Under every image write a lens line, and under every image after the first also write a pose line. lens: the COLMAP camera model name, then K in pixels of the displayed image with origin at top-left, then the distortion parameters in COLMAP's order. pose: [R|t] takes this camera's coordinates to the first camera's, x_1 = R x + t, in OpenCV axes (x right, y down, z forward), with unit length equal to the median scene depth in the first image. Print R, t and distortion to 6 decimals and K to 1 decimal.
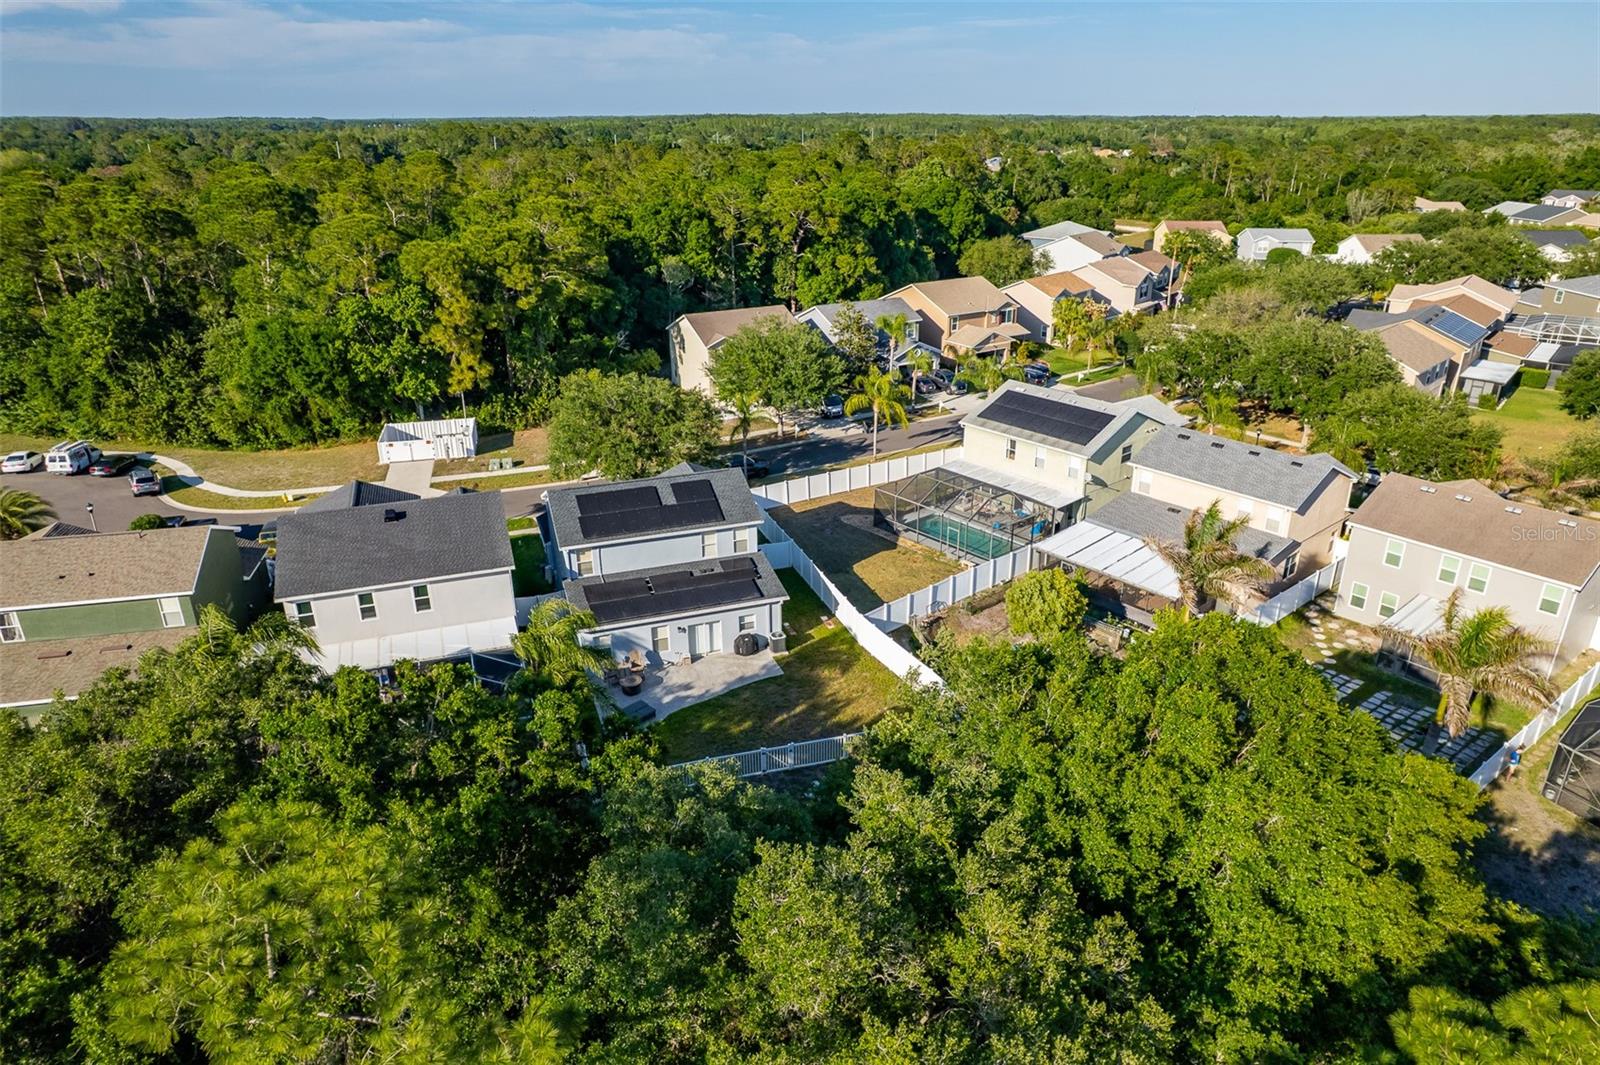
lens RADIAL K [[1030.9, 0, 801.4], [0, 1030.9, 528.4], [0, 0, 1]] dist [-0.061809, 0.067263]
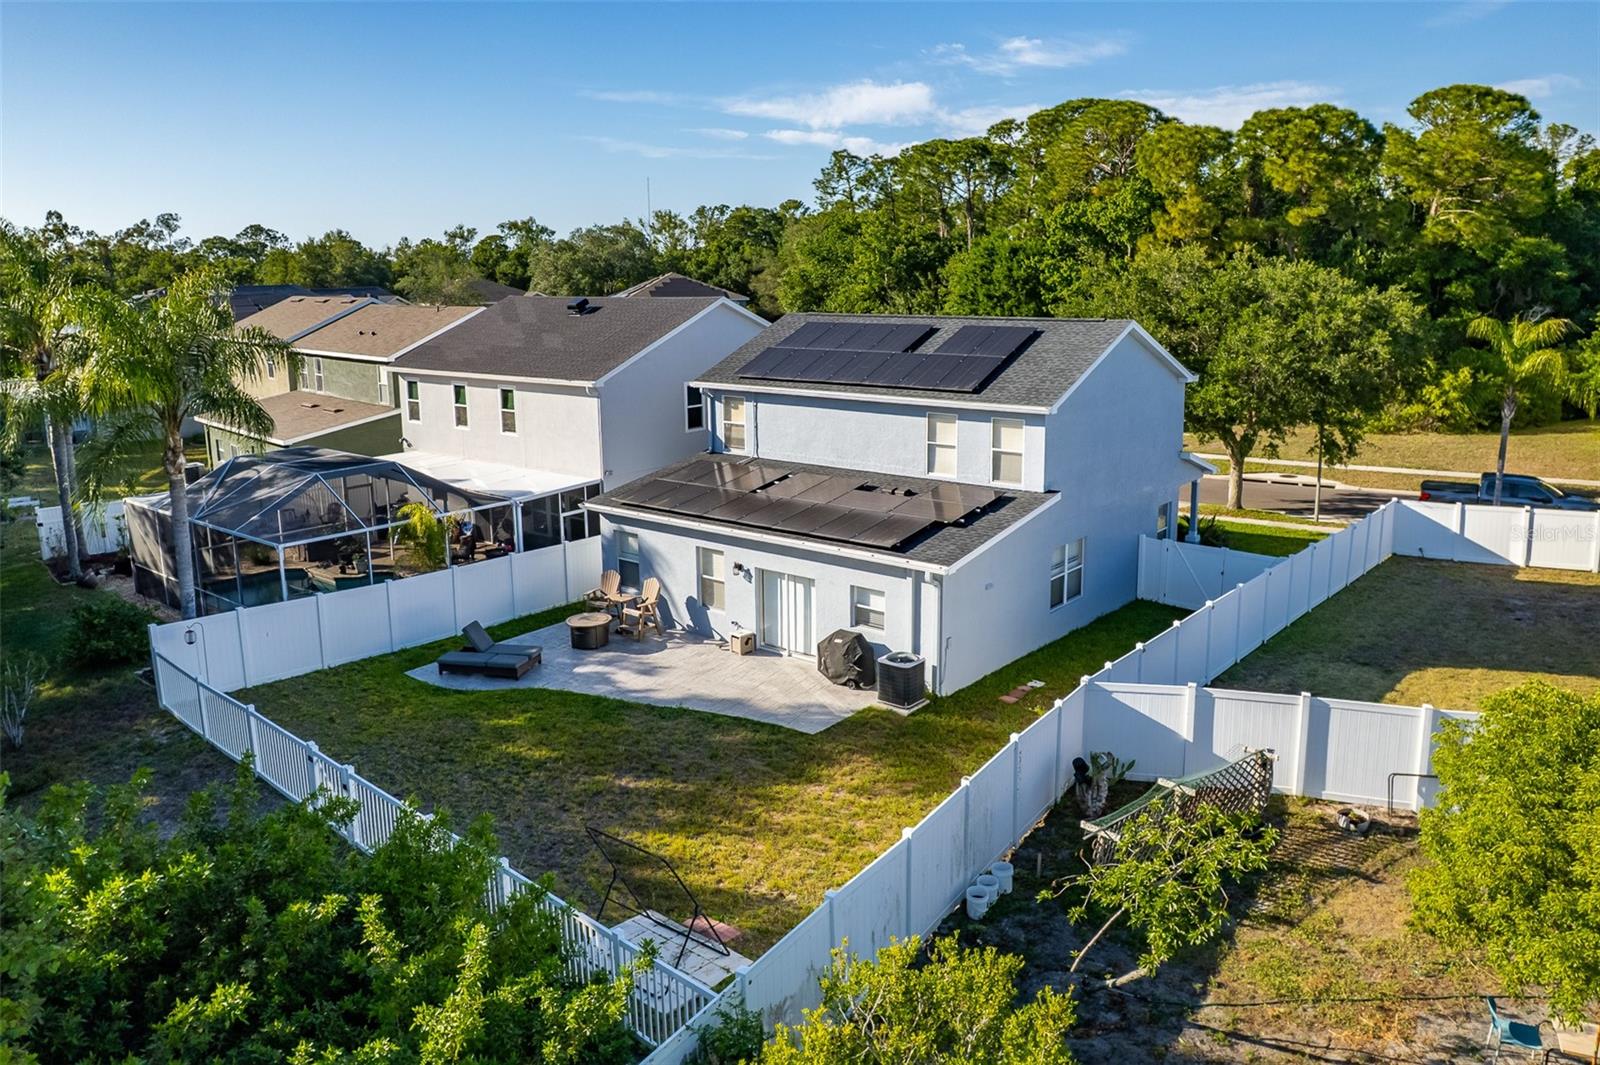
lens RADIAL K [[1177.2, 0, 777.4], [0, 1177.2, 465.9], [0, 0, 1]] dist [-0.056743, 0.048685]
pose [[0.500740, 0.145379, -0.853302, 0.200235], [-0.314293, 0.949054, -0.022743, 0.038128], [0.806523, 0.279575, 0.520920, 0.452306]]
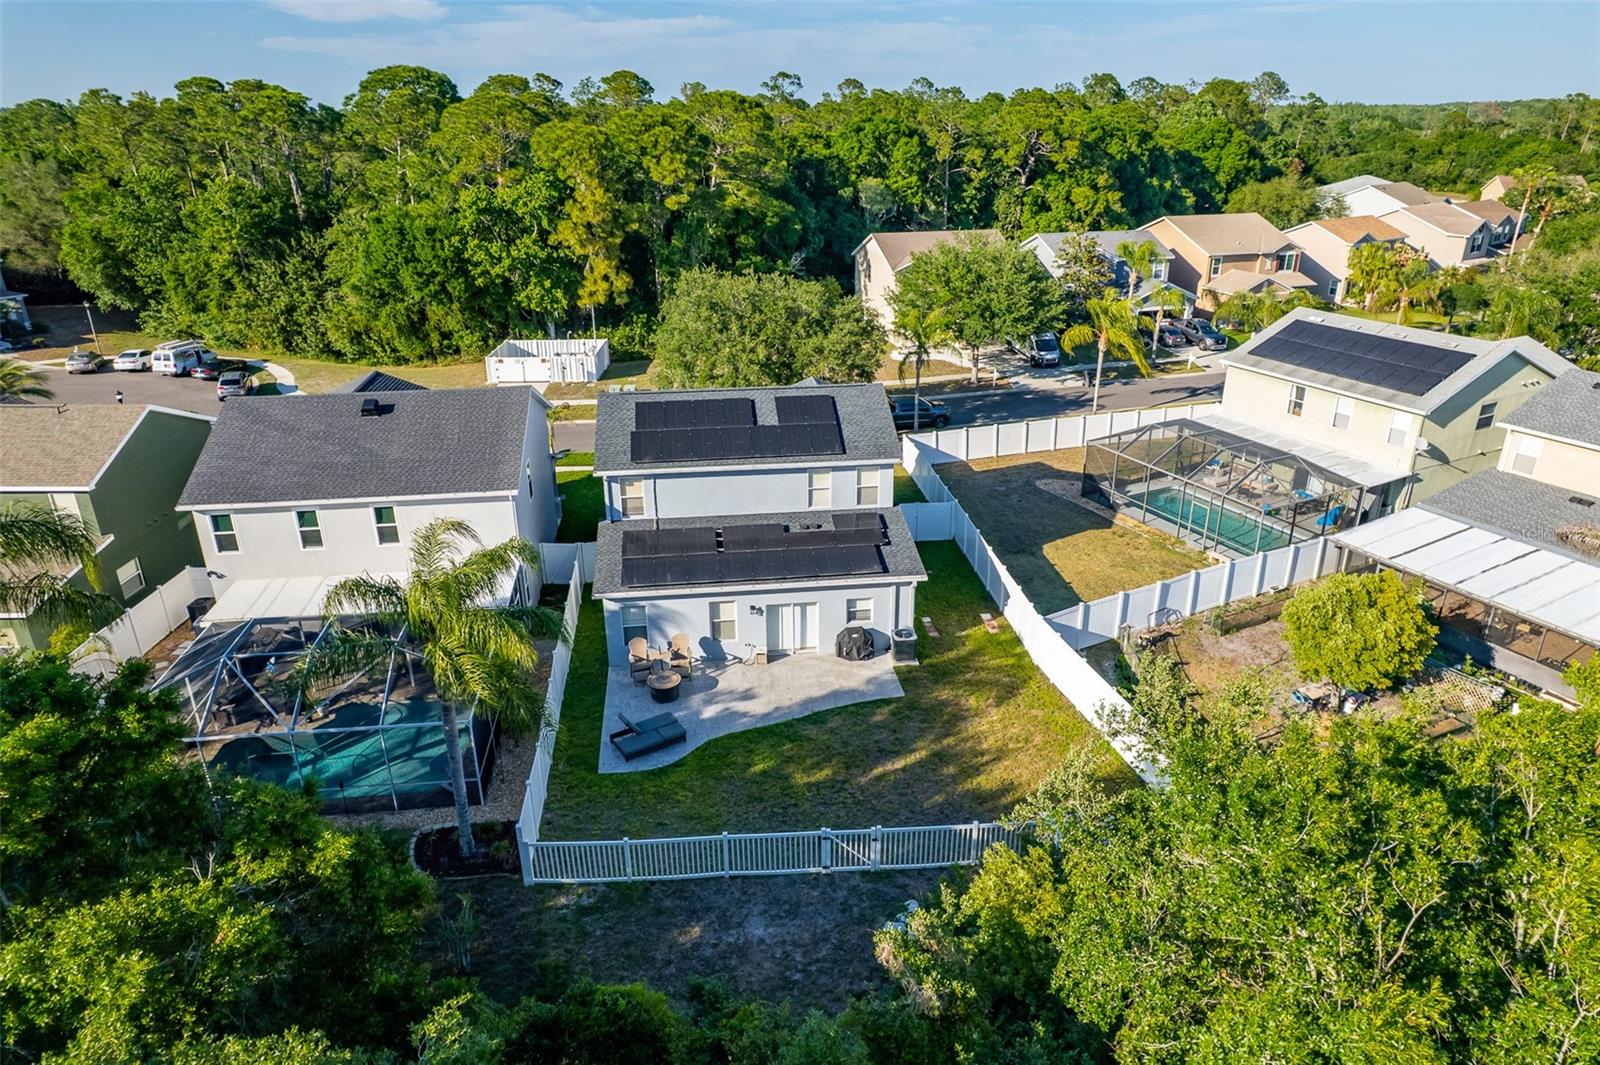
lens RADIAL K [[1030.9, 0, 807.1], [0, 1030.9, 531.2], [0, 0, 1]] dist [-0.061809, 0.067263]
pose [[0.975050, 0.086477, -0.204447, 0.027527], [-0.084631, 0.996254, 0.017768, 0.021227], [0.205217, -0.000022, 0.978716, 0.227163]]
